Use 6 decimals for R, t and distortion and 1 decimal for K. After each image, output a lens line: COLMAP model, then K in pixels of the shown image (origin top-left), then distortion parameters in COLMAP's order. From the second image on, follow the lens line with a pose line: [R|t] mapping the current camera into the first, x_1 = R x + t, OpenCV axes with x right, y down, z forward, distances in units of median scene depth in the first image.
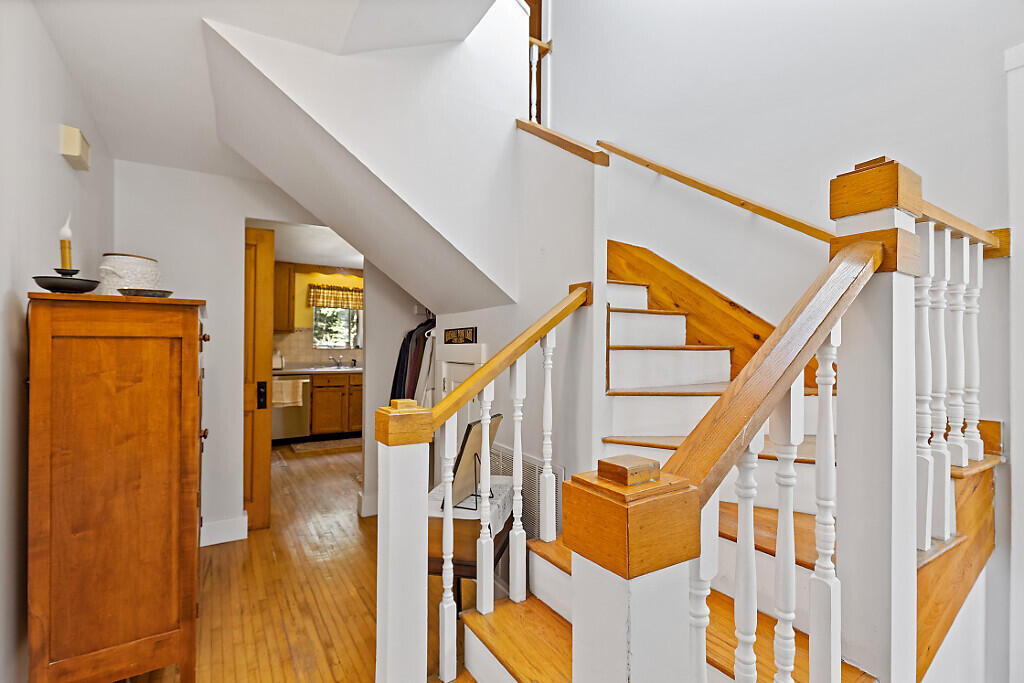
lens RADIAL K [[465.0, 0, 514.1], [0, 465.0, 342.9], [0, 0, 1]] dist [0.007833, -0.002087]
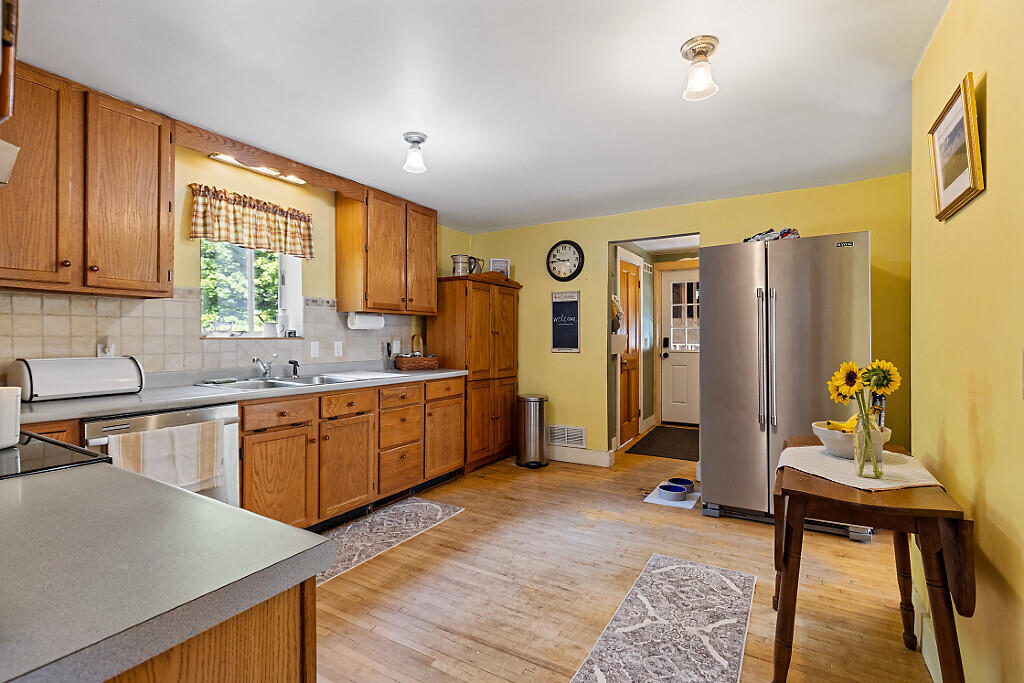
lens RADIAL K [[465.0, 0, 513.1], [0, 465.0, 336.5], [0, 0, 1]] dist [0.007833, -0.002087]
pose [[0.888540, -0.007738, 0.458733, -0.384195], [0.004233, 0.999953, 0.008667, 0.008666], [-0.458779, -0.005759, 0.888532, 0.504770]]
